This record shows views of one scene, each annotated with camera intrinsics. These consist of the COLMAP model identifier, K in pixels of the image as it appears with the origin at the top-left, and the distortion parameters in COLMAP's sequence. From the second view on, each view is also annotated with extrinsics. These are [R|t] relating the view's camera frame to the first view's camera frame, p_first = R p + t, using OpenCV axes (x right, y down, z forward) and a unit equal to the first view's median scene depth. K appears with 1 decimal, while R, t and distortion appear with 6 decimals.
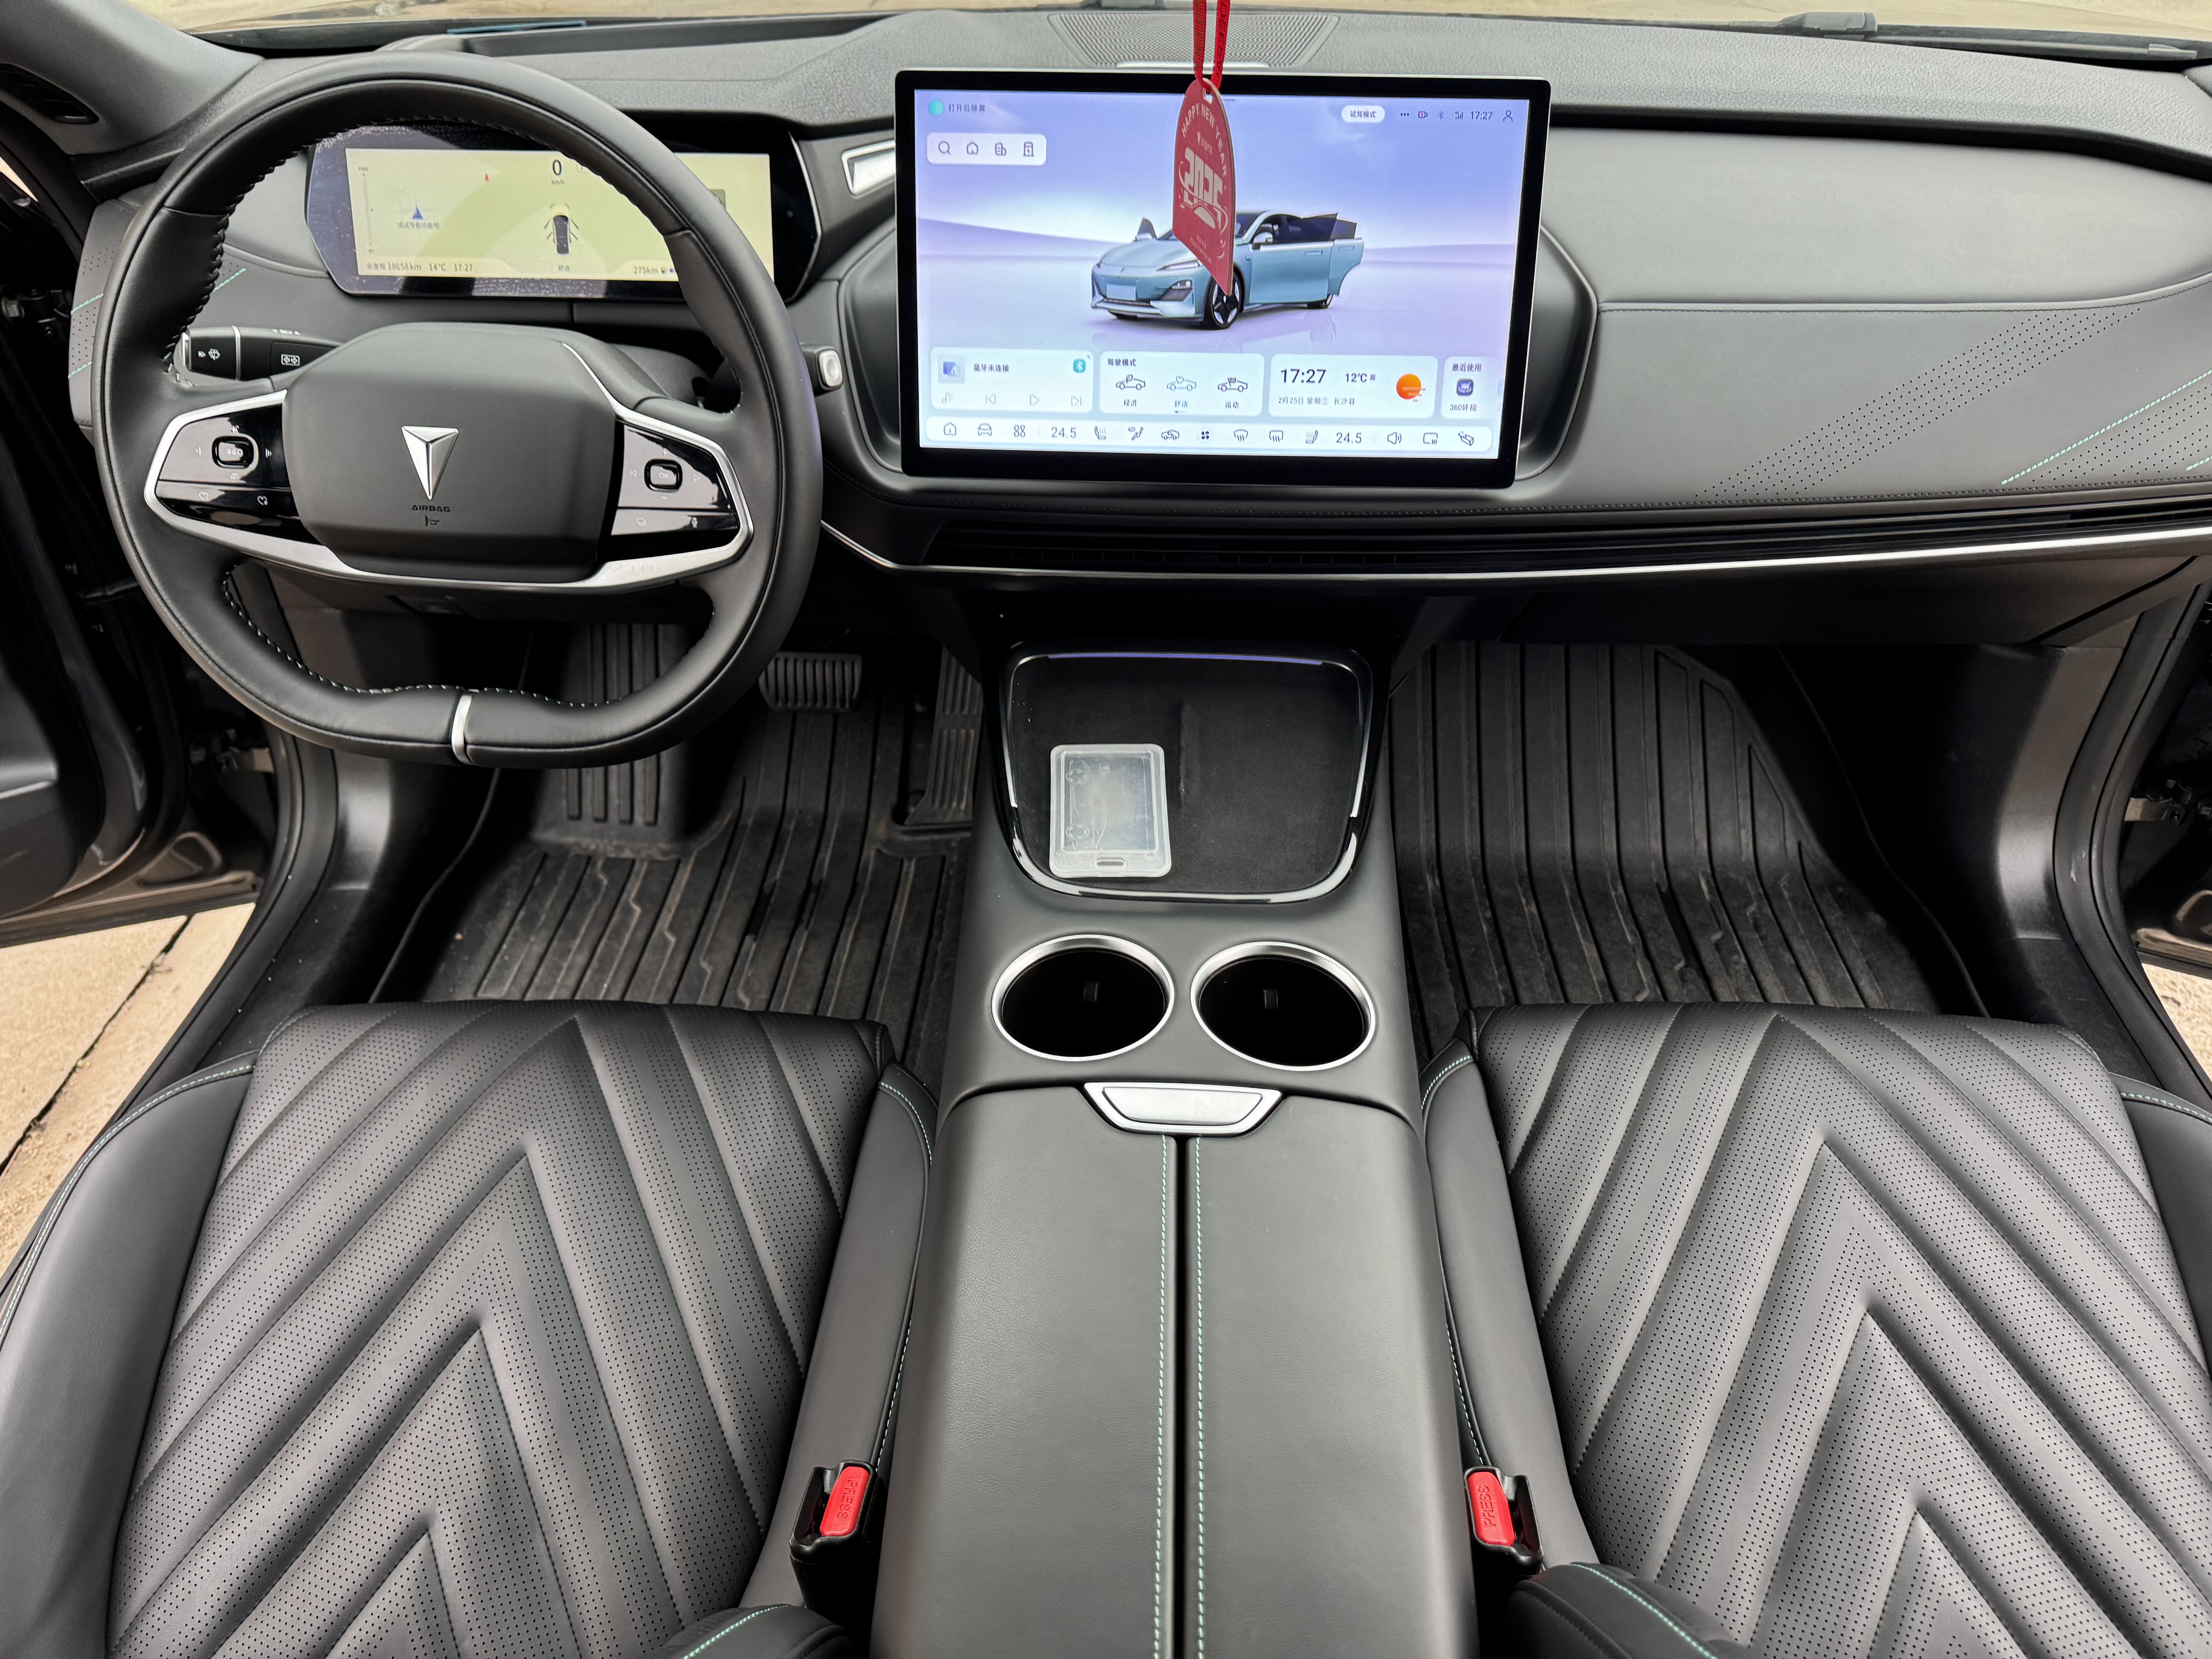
lens RADIAL K [[1506.9, 0, 1109.0], [0, 1506.9, 849.4], [0, 0, 1]] dist [0.094203, -0.136846]
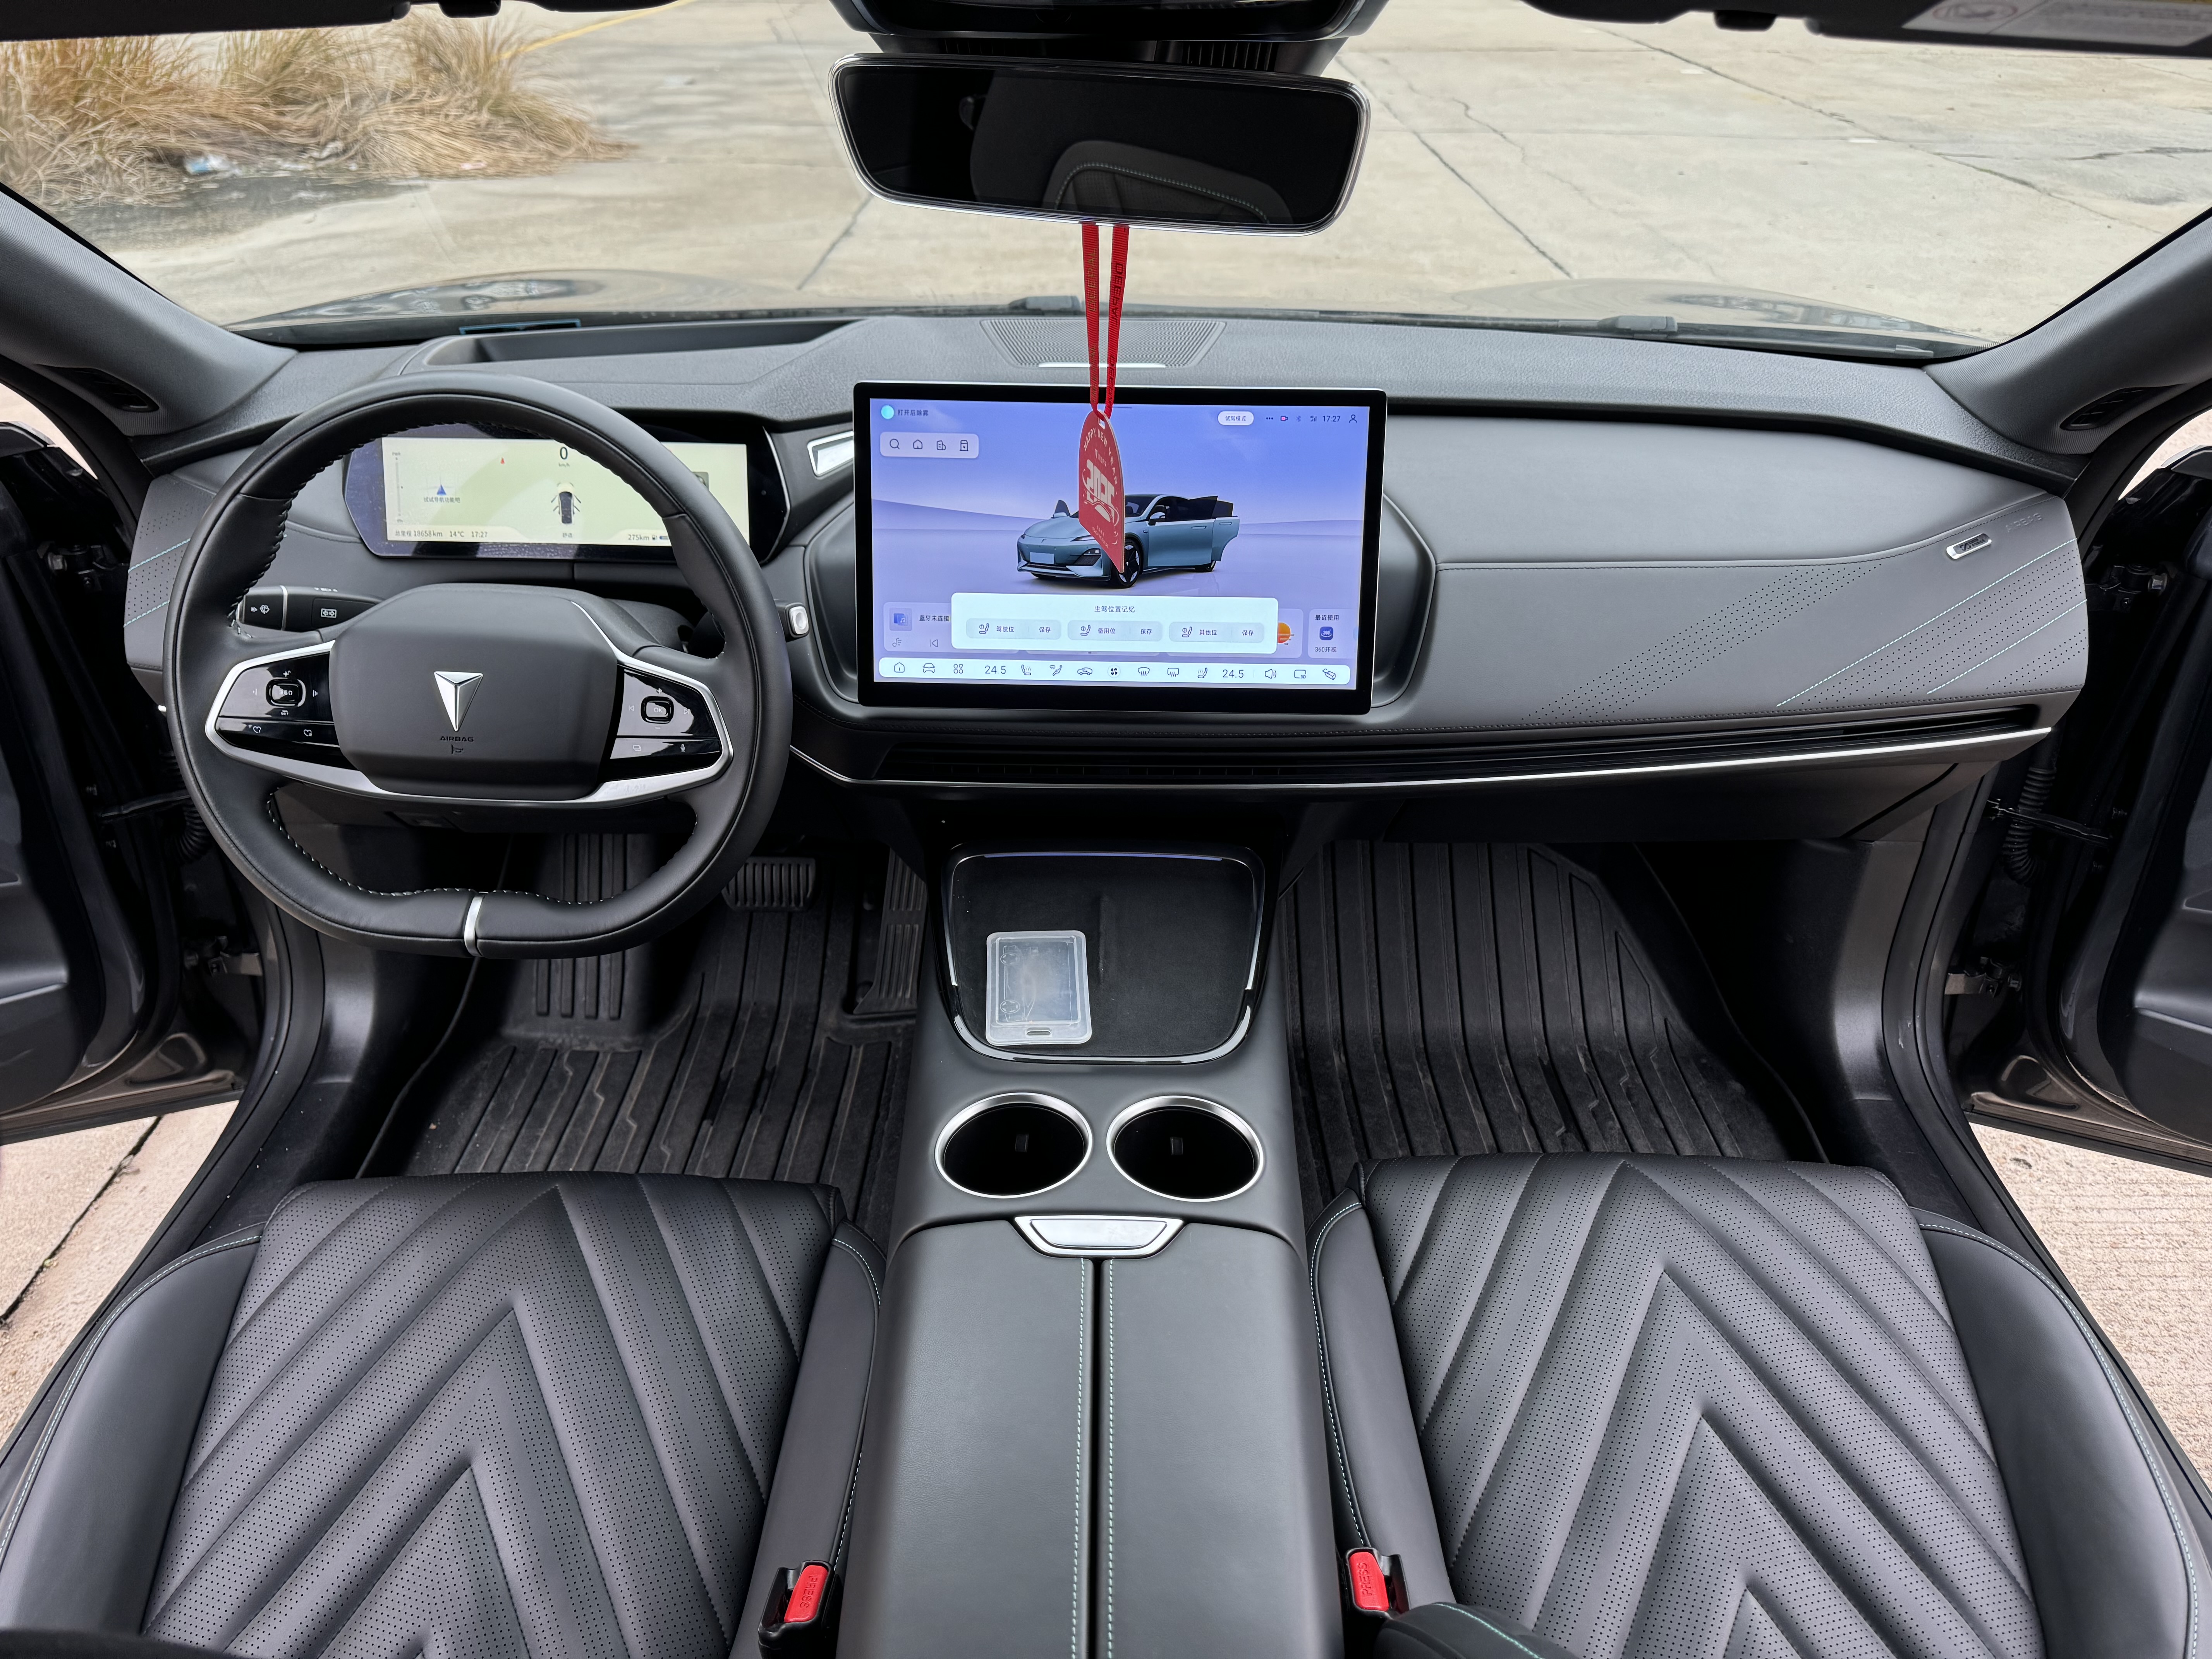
lens RADIAL K [[1541.0, 0, 1113.6], [0, 1541.0, 873.3], [0, 0, 1]] dist [0.079586, -0.112864]
pose [[0.999151, -0.011708, 0.039507, 0.012679], [0.016340, 0.992753, -0.119055, 0.027899], [-0.037827, 0.119599, 0.992101, -0.177200]]
